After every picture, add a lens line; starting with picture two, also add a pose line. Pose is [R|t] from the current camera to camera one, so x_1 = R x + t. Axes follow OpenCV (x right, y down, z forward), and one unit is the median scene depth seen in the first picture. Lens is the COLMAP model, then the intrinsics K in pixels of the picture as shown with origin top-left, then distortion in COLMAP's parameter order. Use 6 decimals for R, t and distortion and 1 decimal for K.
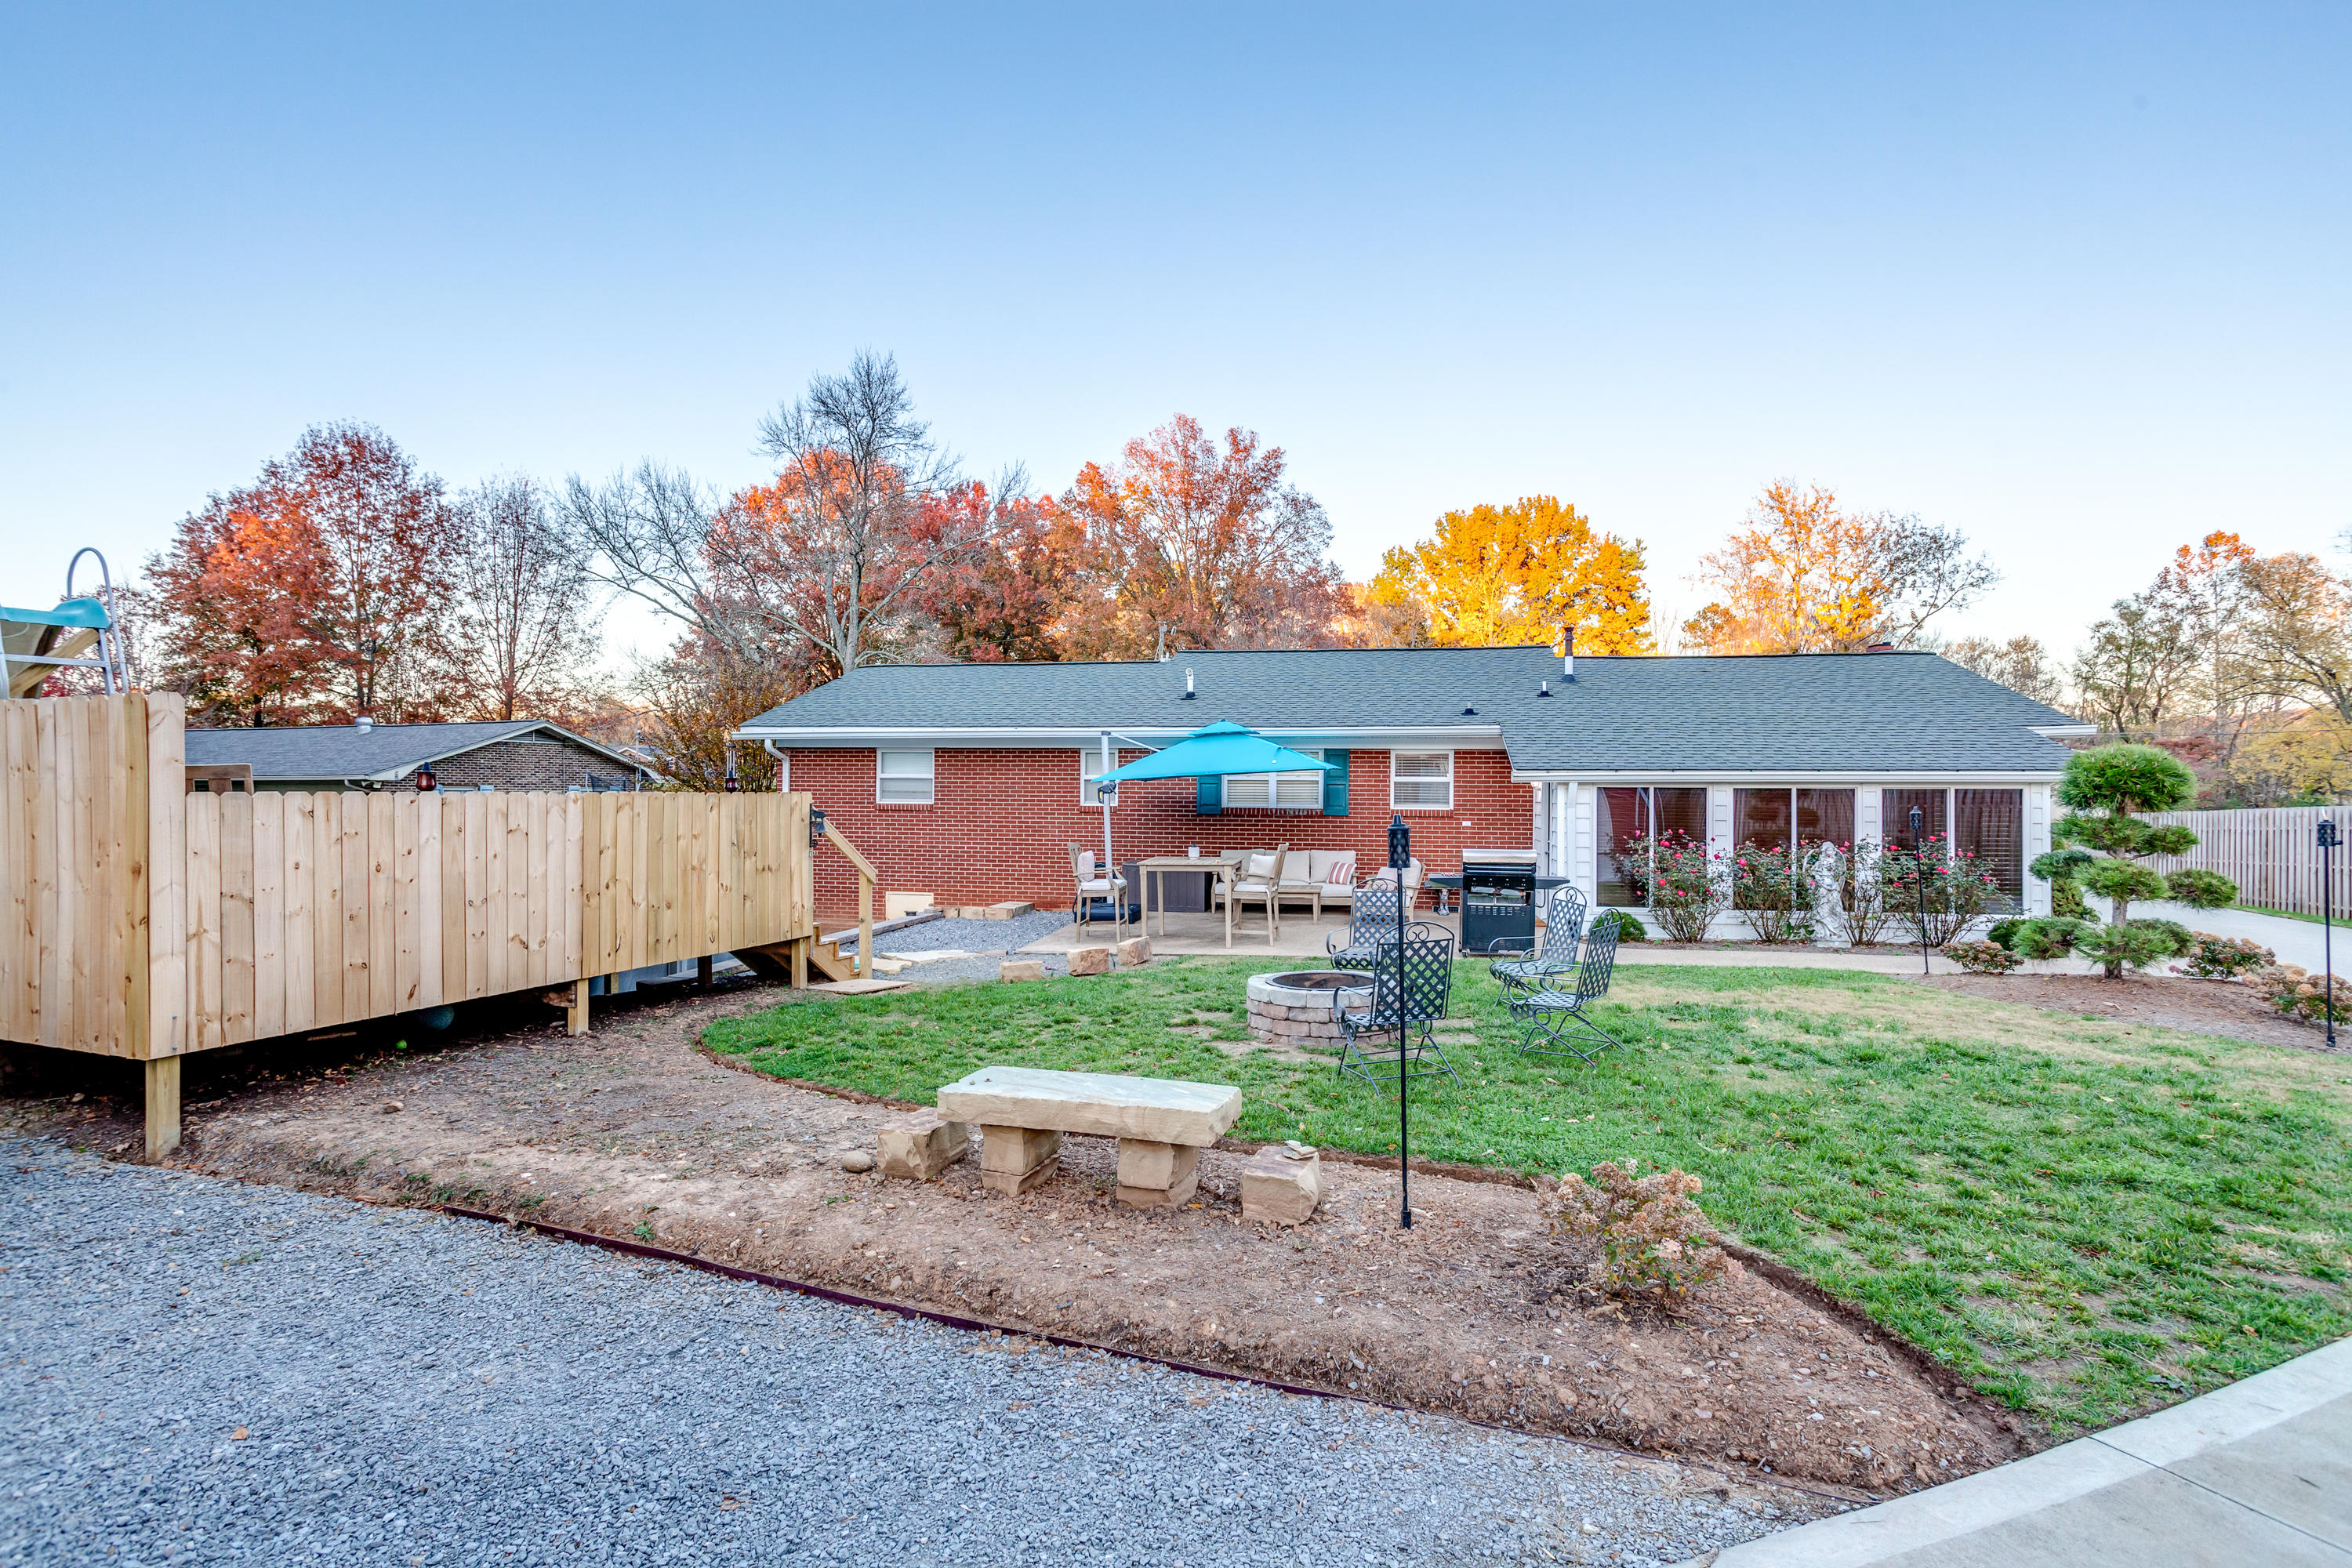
lens RADIAL K [[1176.5, 0, 1160.4], [0, 1176.5, 794.0], [0, 0, 1]] dist [-0.058367, 0.039553]
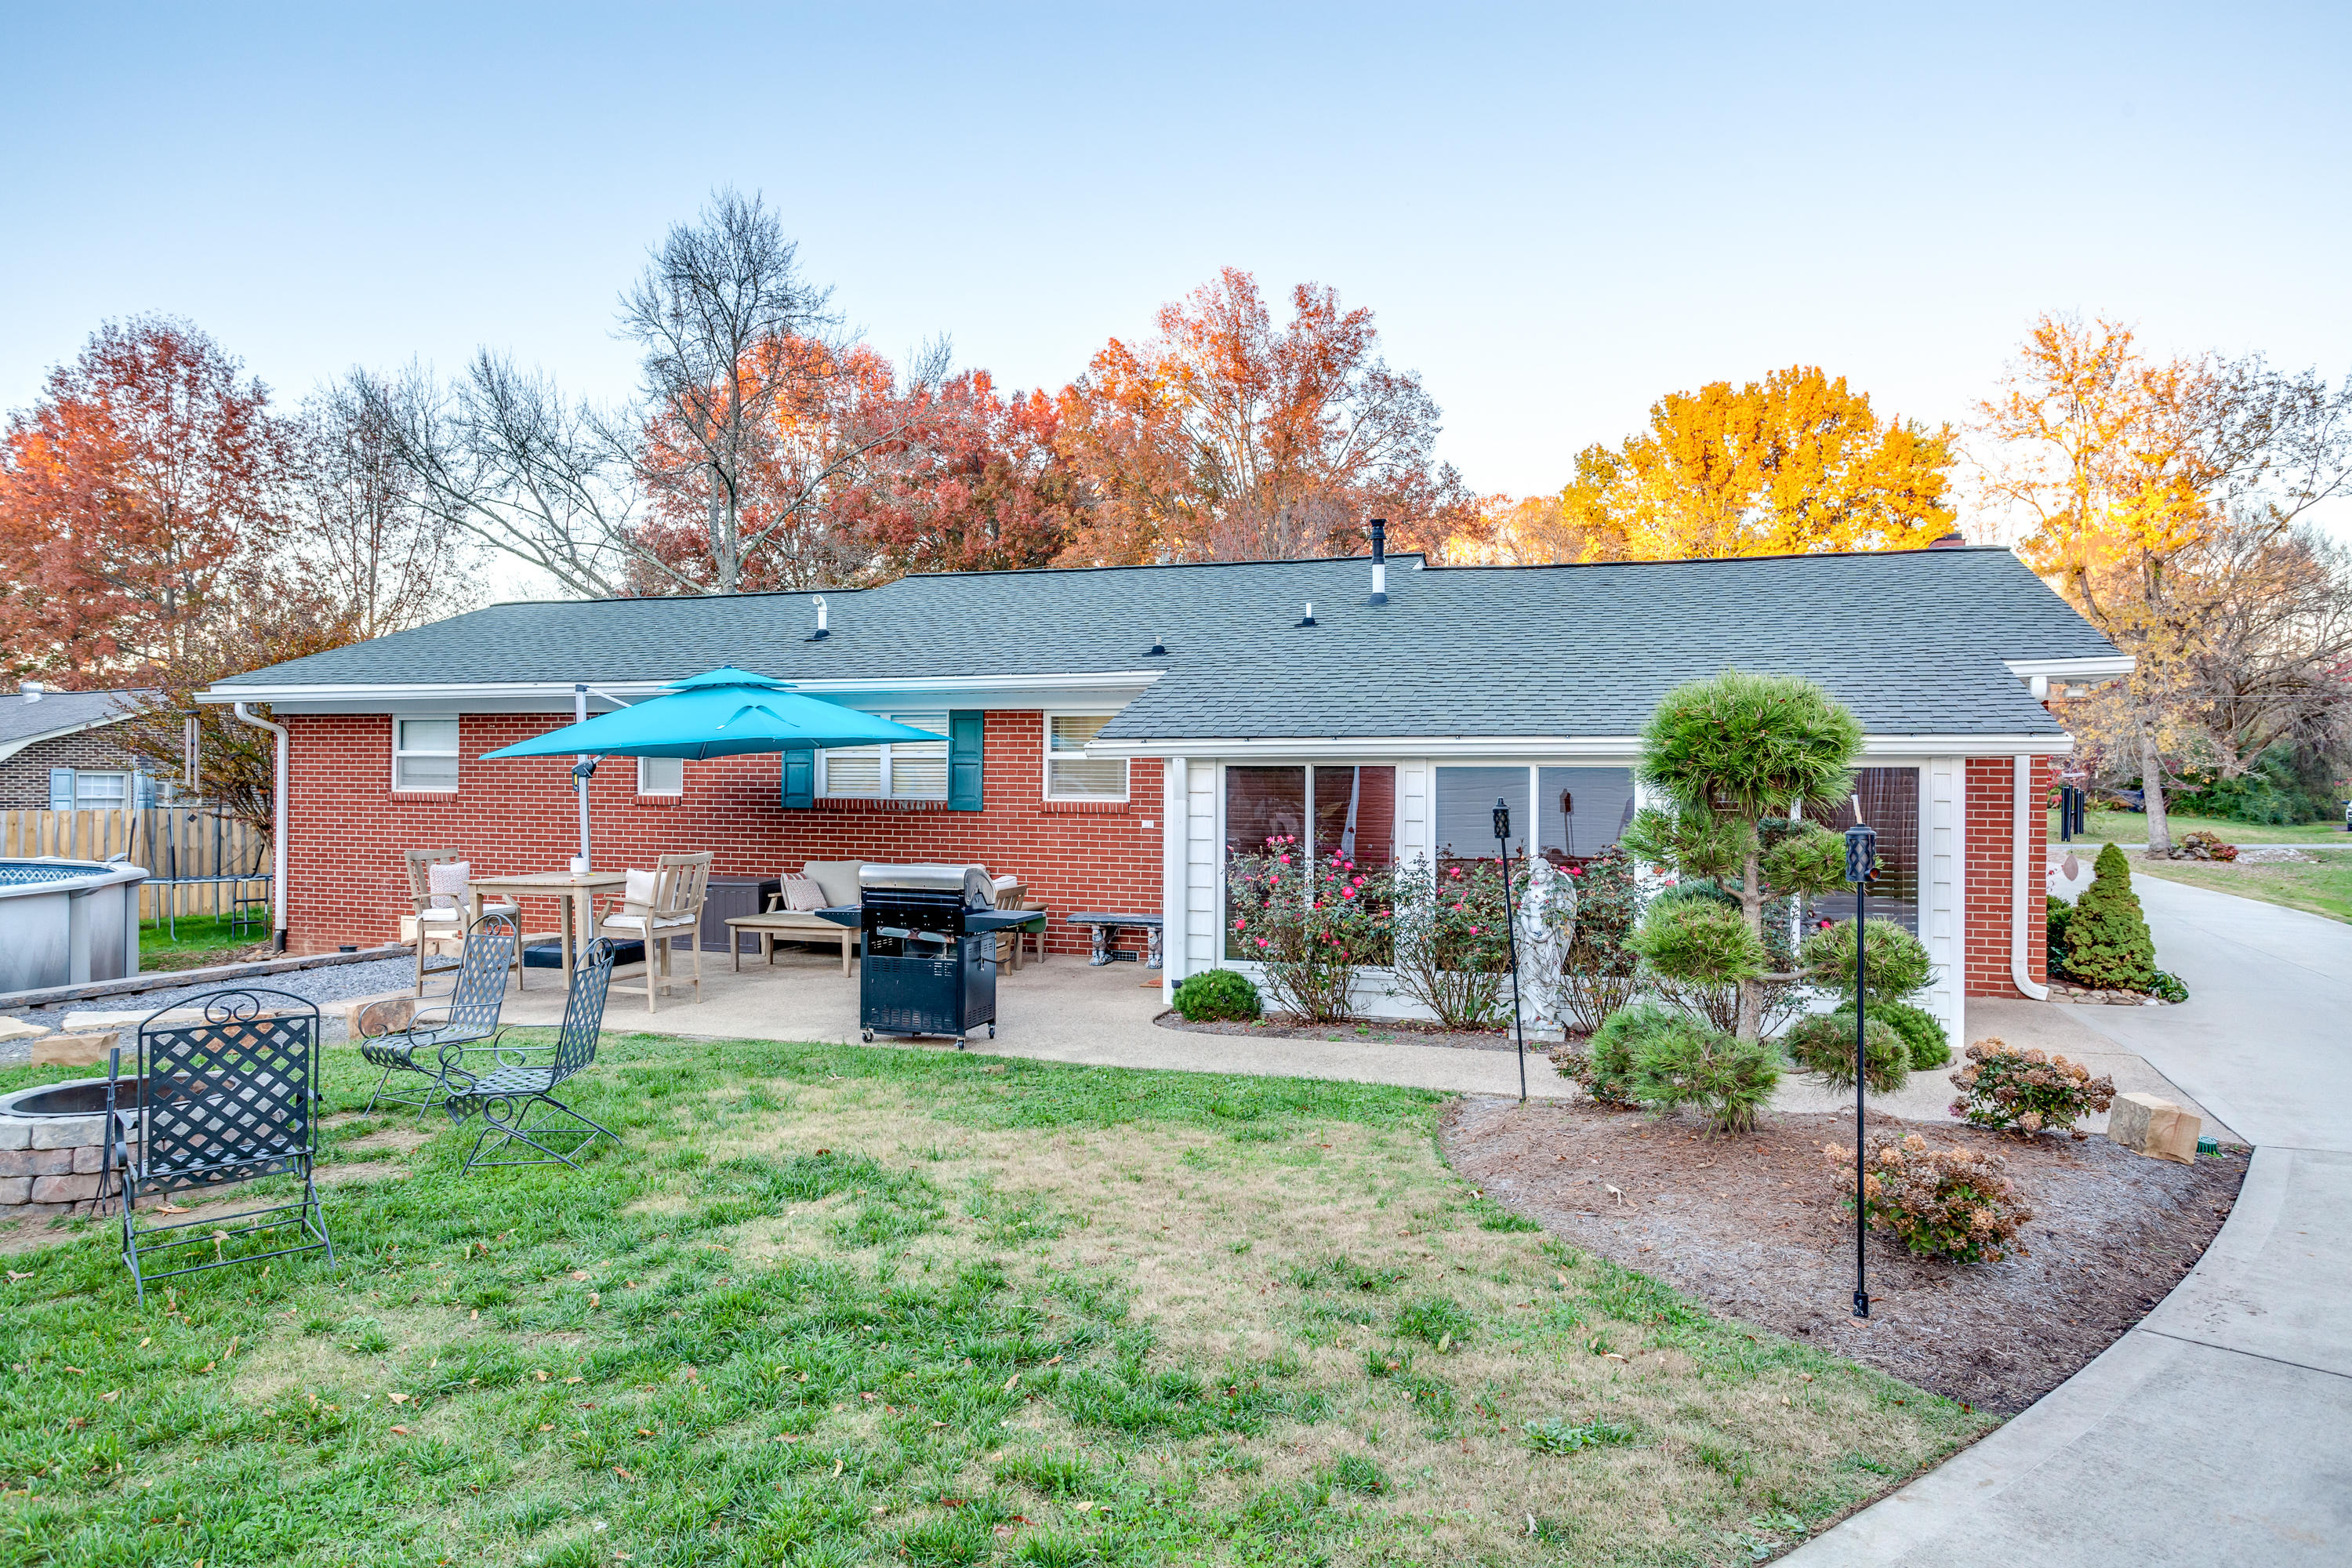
lens RADIAL K [[1531.3, 0, 1176.0], [0, 1531.3, 784.0], [0, 0, 1]] dist [-0.056827, 0.074358]
pose [[0.990809, 0.000704, -0.135268, 0.116450], [-0.000961, 0.999998, -0.001834, 0.001414], [0.135266, 0.001948, 0.990807, 0.050042]]
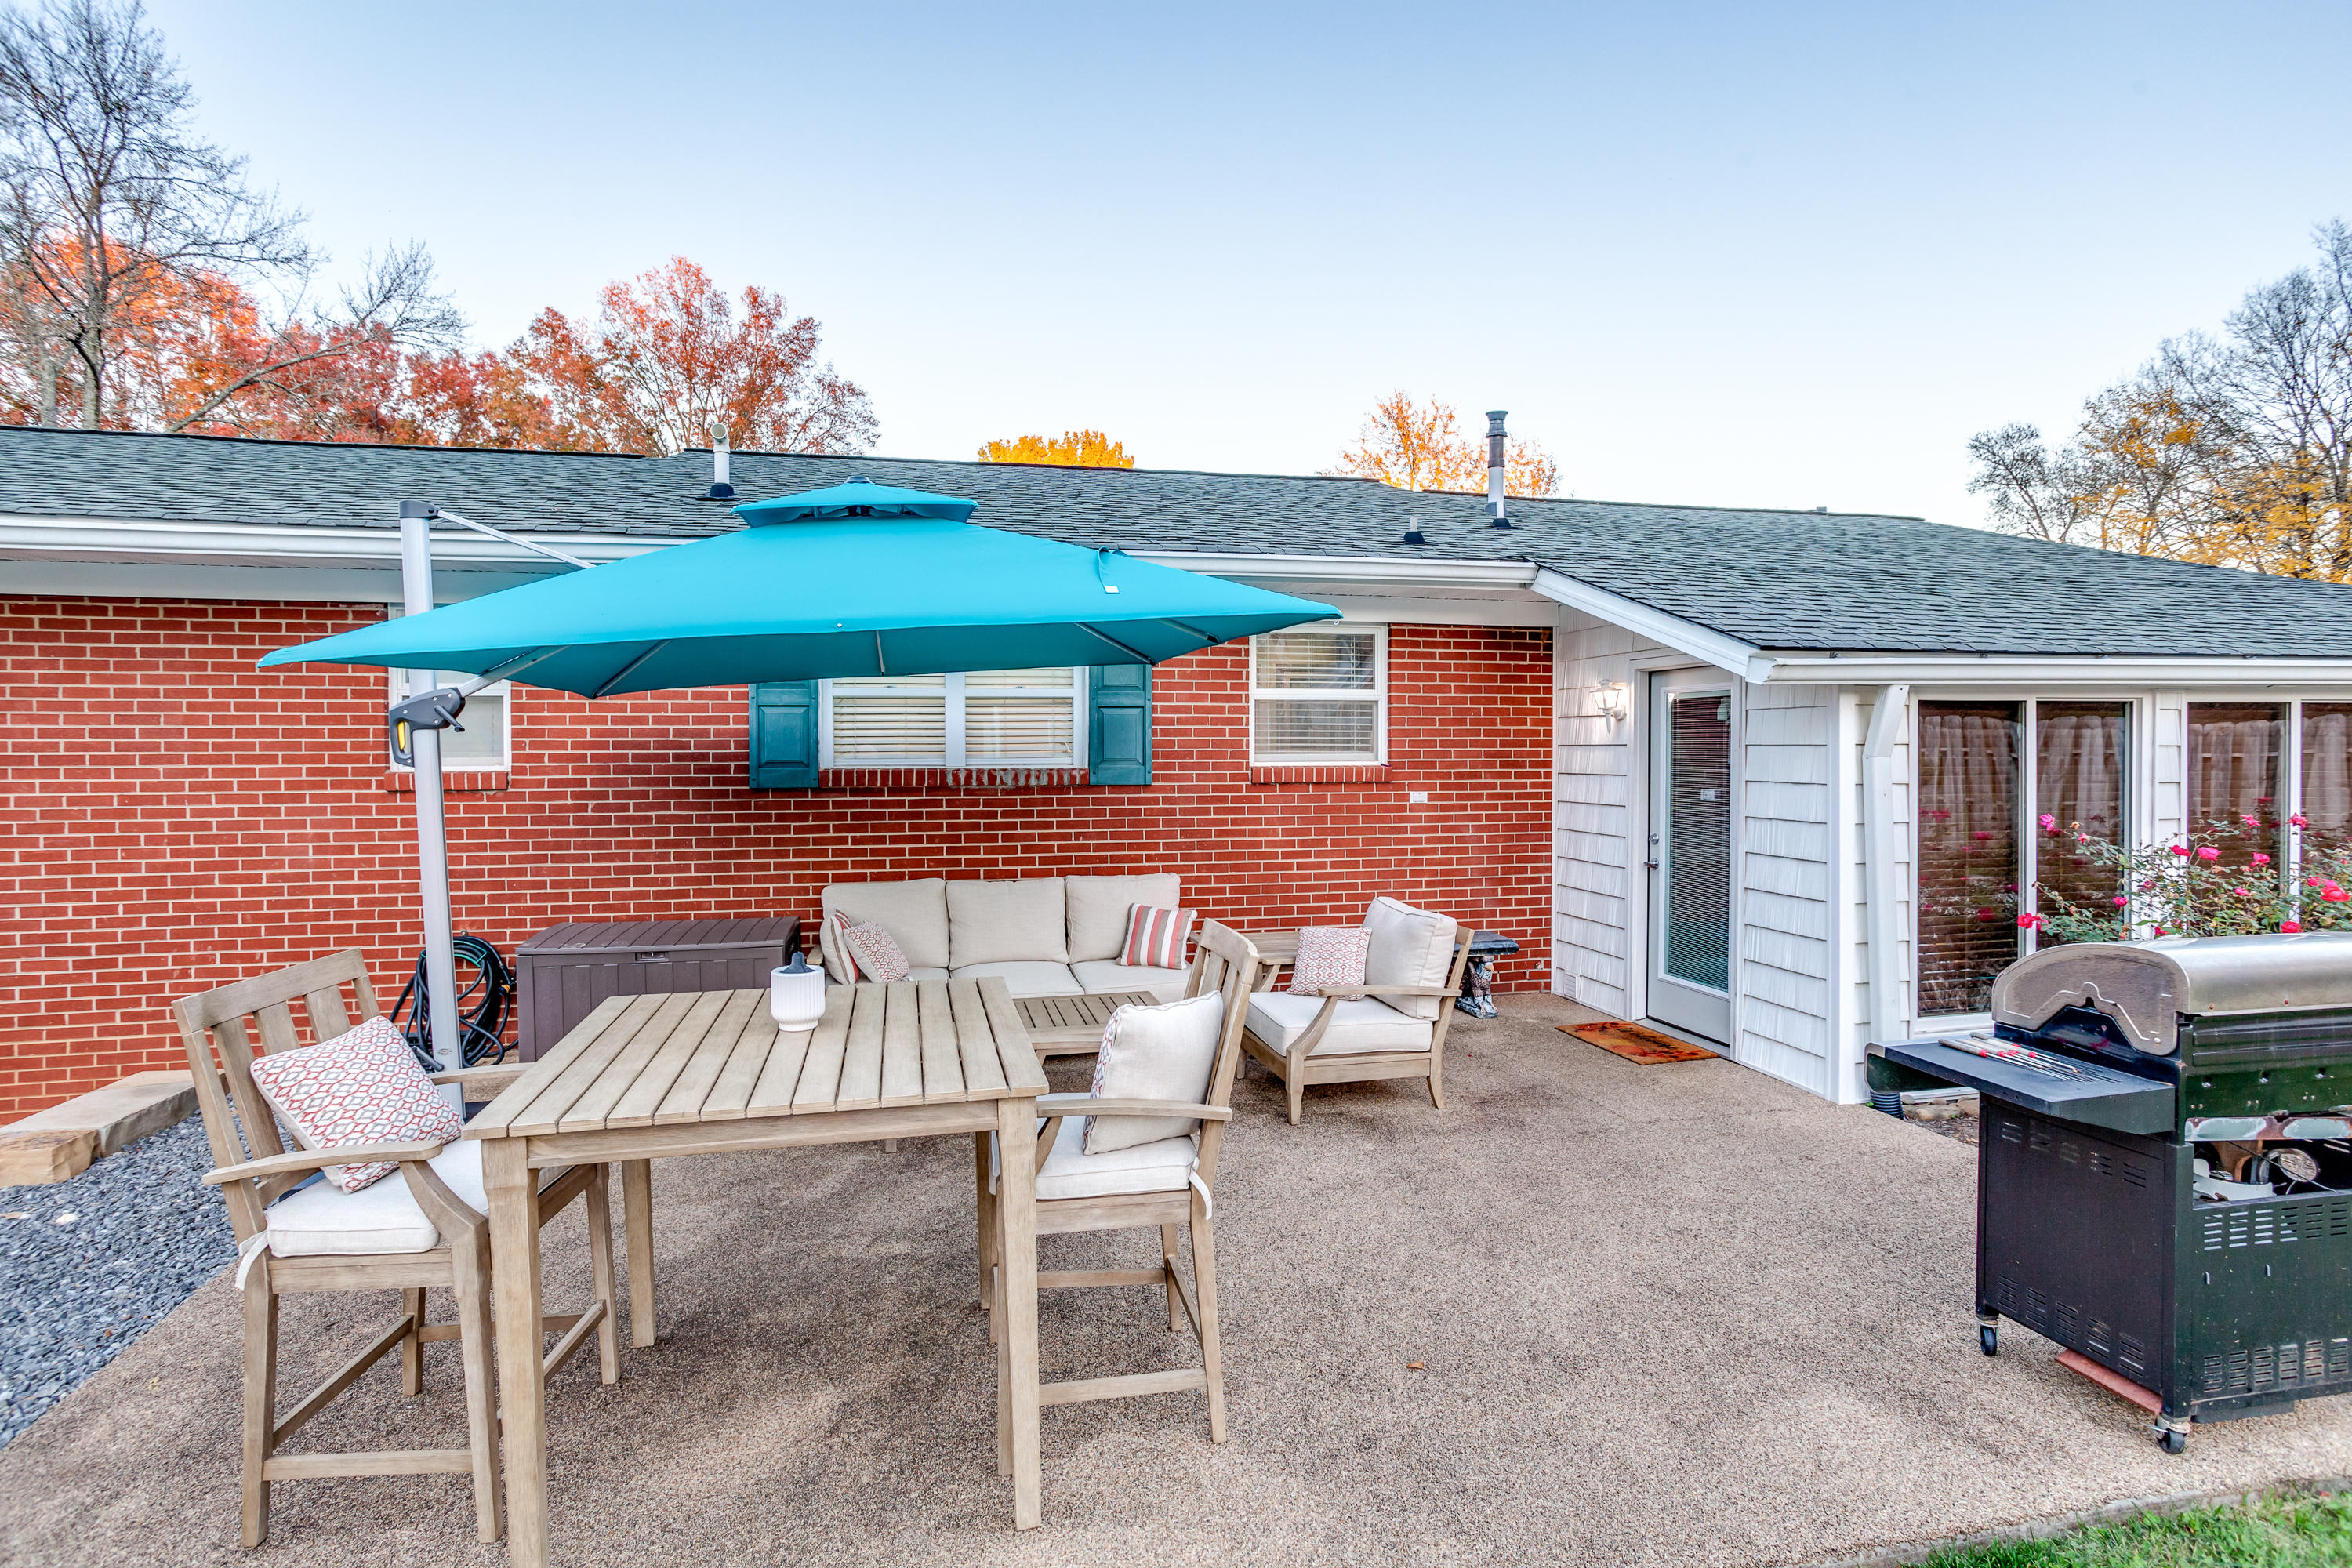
lens RADIAL K [[1153.7, 0, 1152.2], [0, 1153.7, 749.7], [0, 0, 1]] dist [-0.058167, 0.044012]
pose [[0.917919, -0.011765, 0.396594, 0.001516], [0.011895, 0.999927, 0.002130, 0.001717], [-0.396590, 0.002762, 0.917992, 0.194426]]
